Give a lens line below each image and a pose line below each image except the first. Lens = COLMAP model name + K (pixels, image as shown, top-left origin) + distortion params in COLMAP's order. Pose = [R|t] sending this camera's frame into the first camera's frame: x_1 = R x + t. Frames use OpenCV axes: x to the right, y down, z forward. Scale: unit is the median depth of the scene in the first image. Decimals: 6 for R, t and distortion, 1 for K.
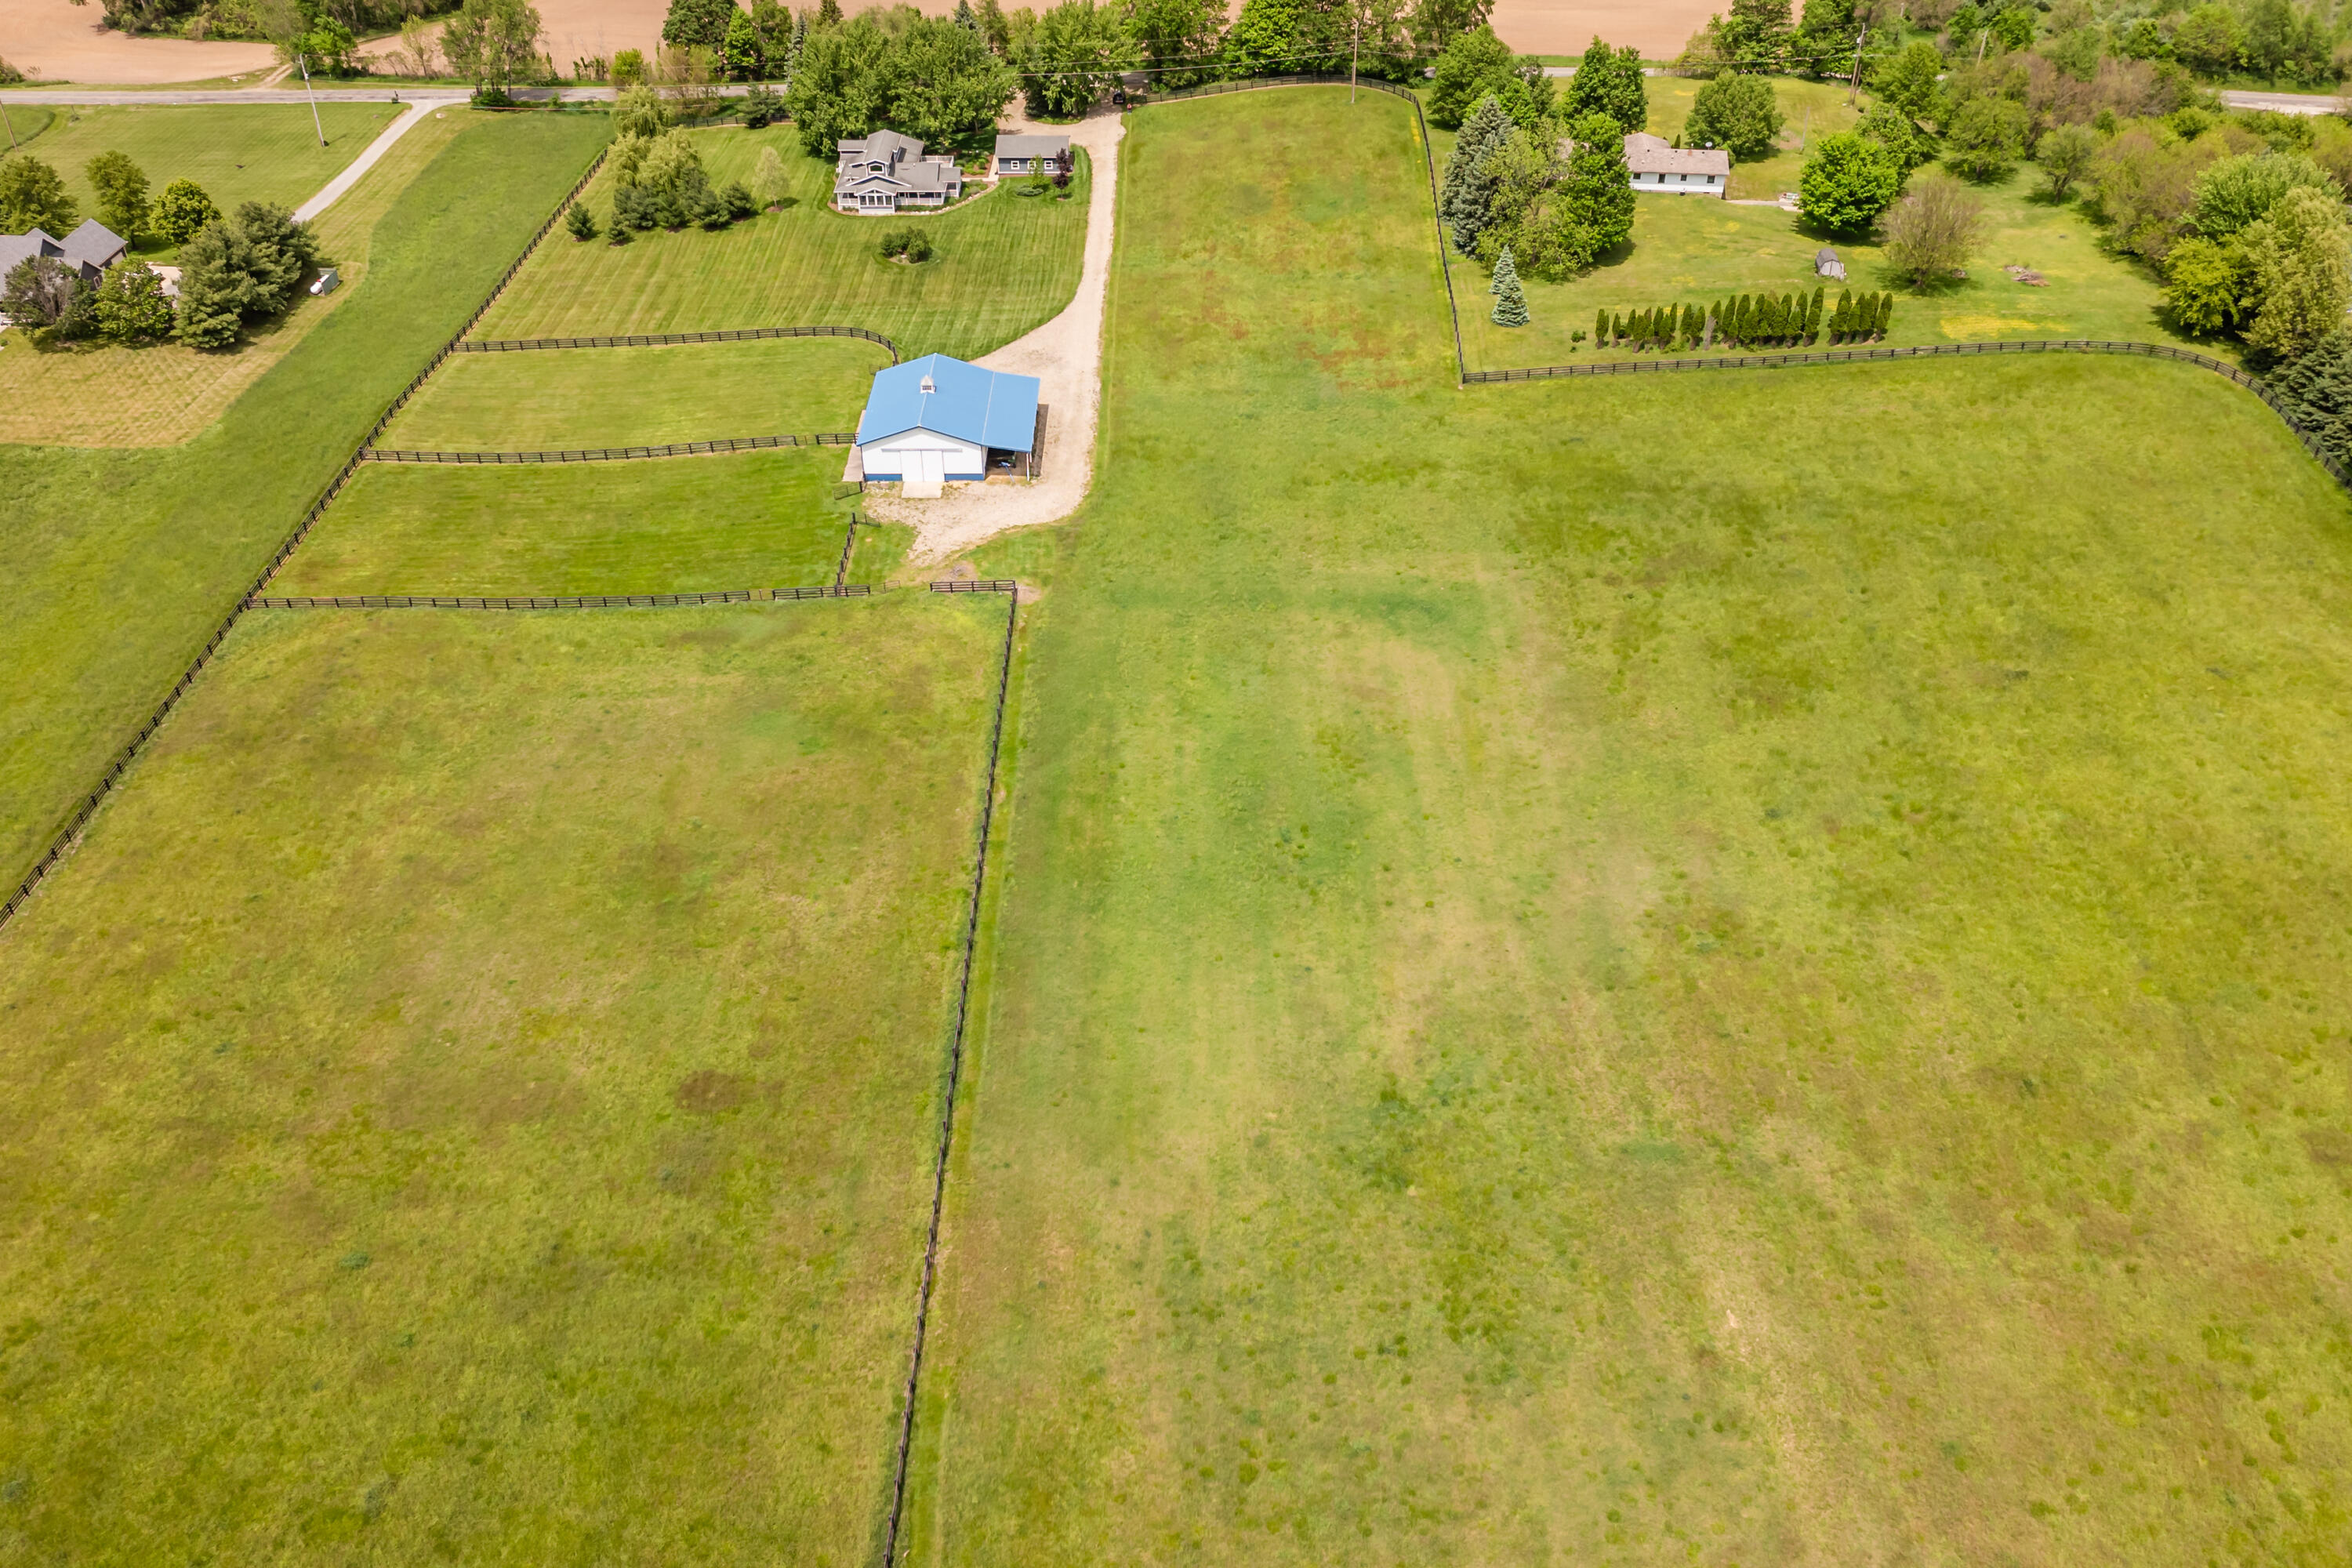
lens RADIAL K [[1973.5, 0, 1184.9], [0, 1973.5, 773.3], [0, 0, 1]] dist [-0.008576, -0.024976]
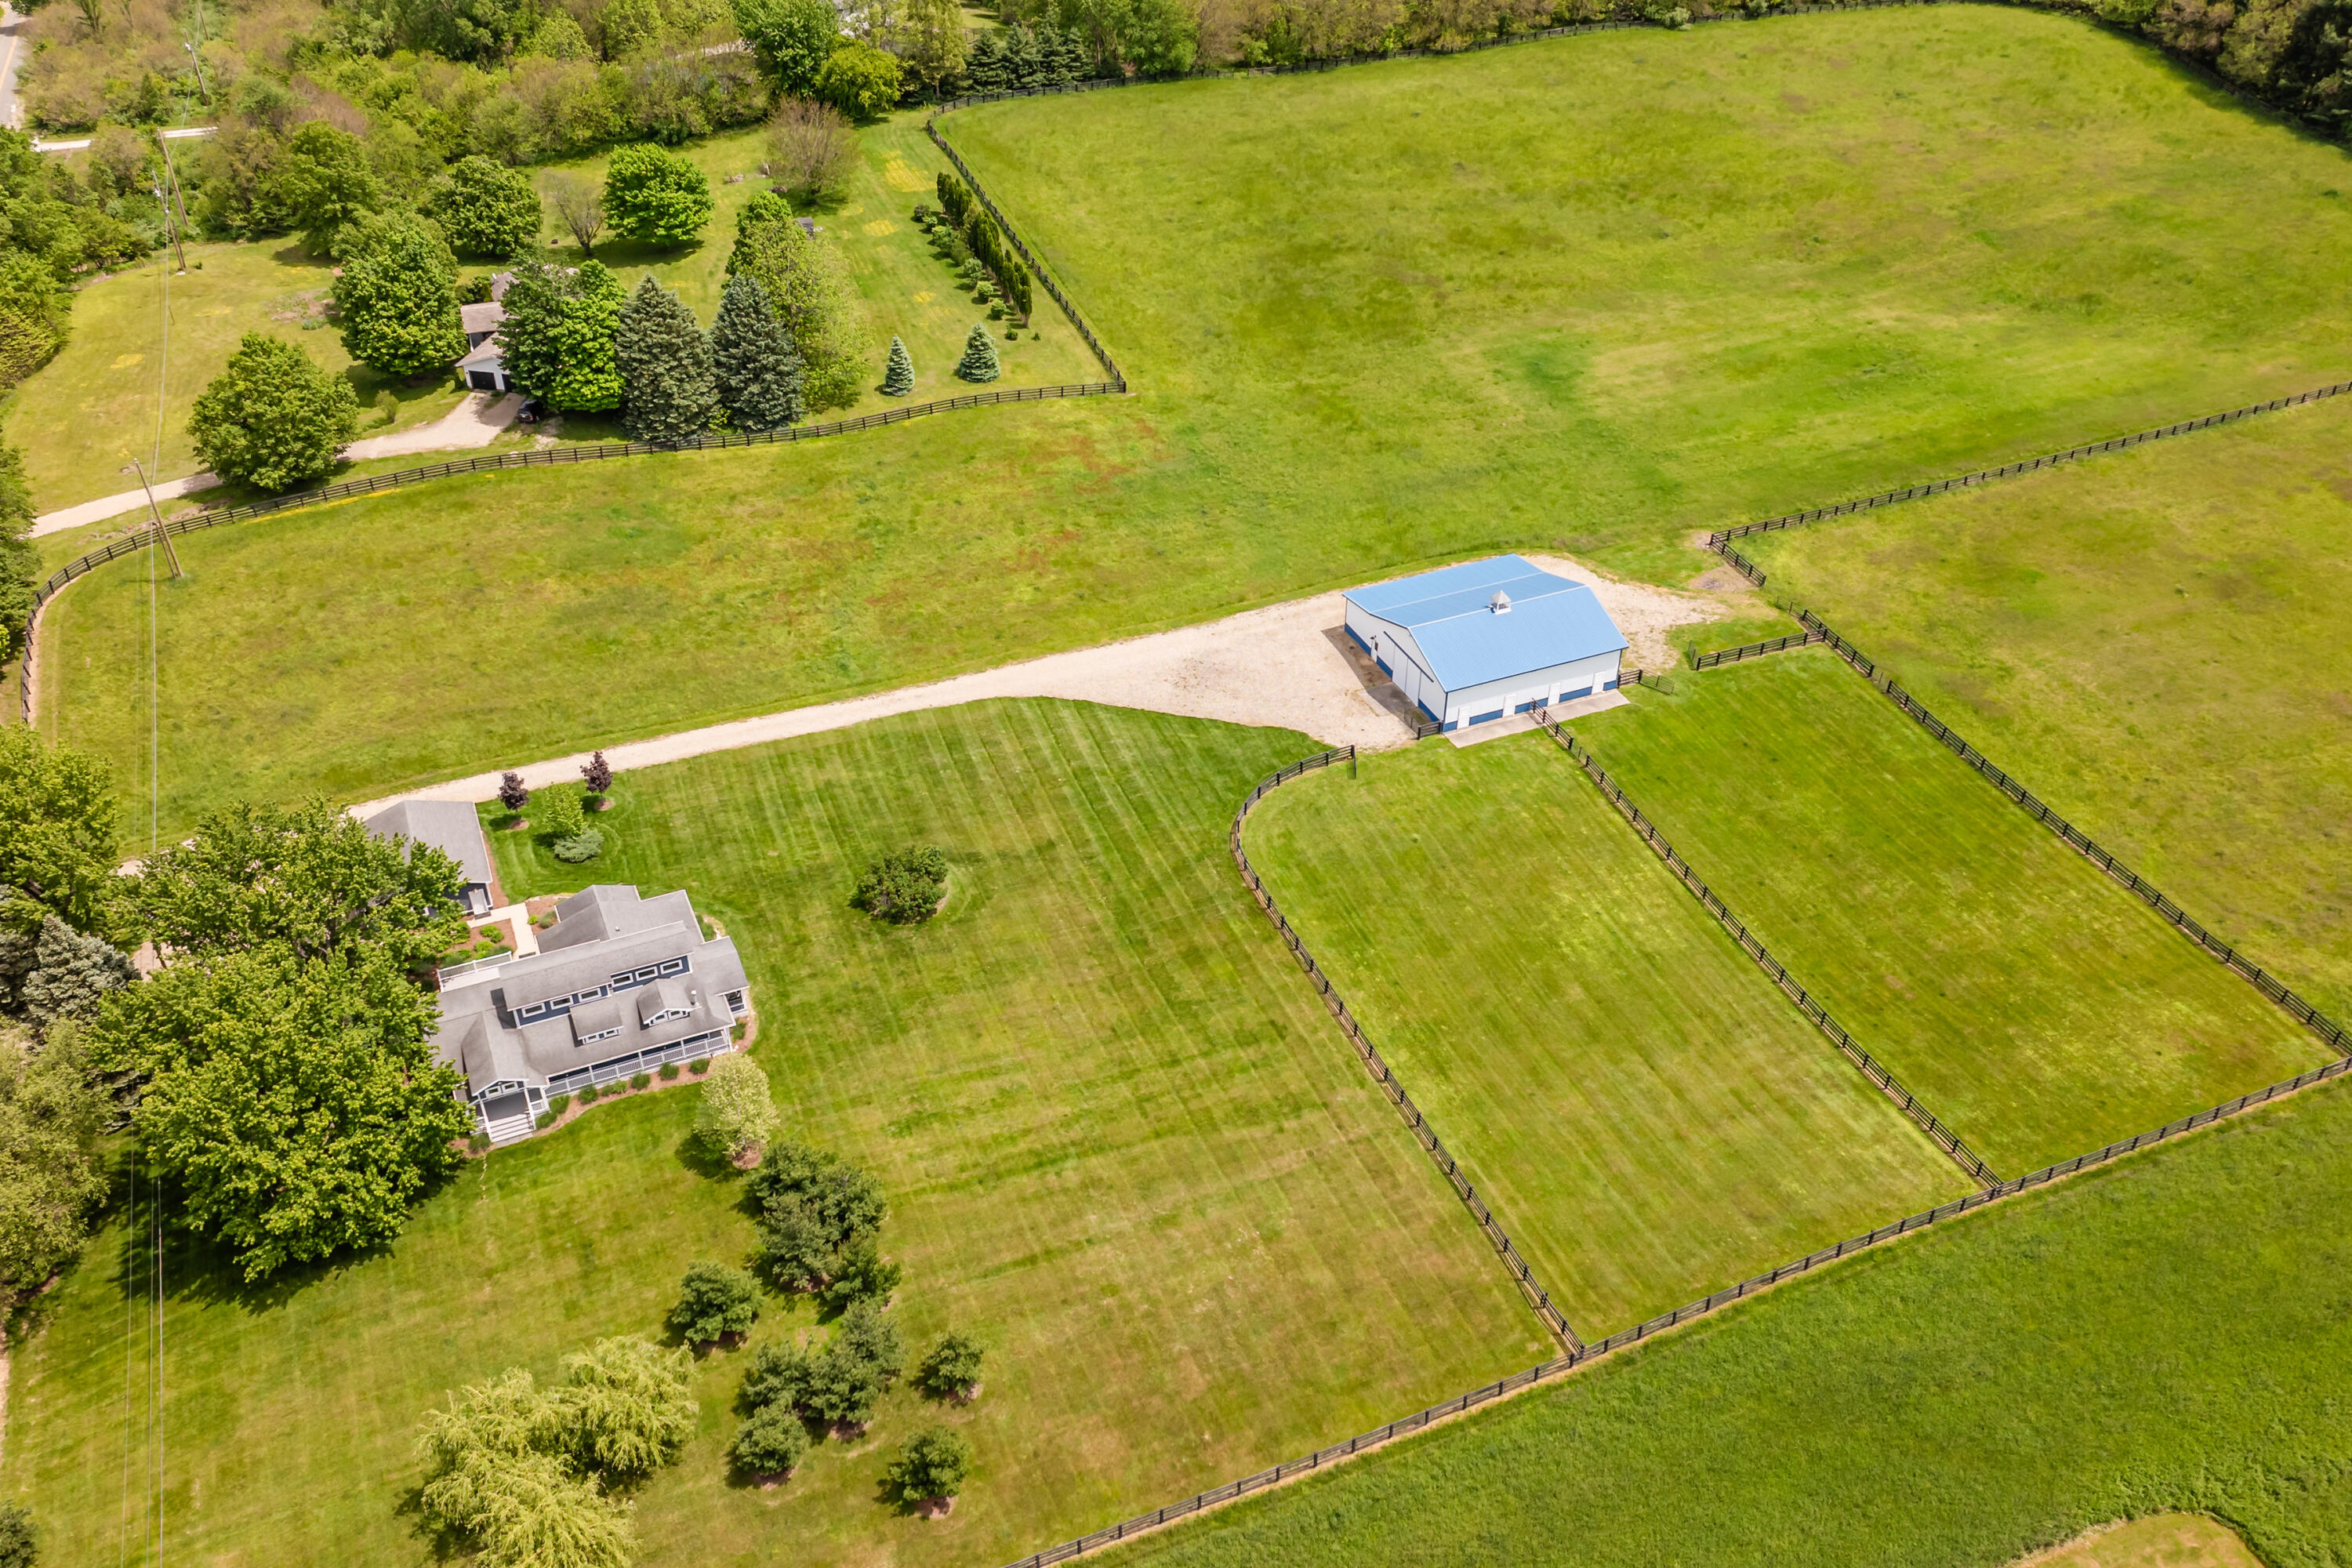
lens RADIAL K [[1973.5, 0, 1193.7], [0, 1973.5, 790.7], [0, 0, 1]] dist [-0.008576, -0.024976]
pose [[-0.400868, -0.548296, 0.733946, -0.683742], [0.540219, 0.505558, 0.672736, -0.736250], [-0.739911, 0.666170, 0.093538, 1.043973]]
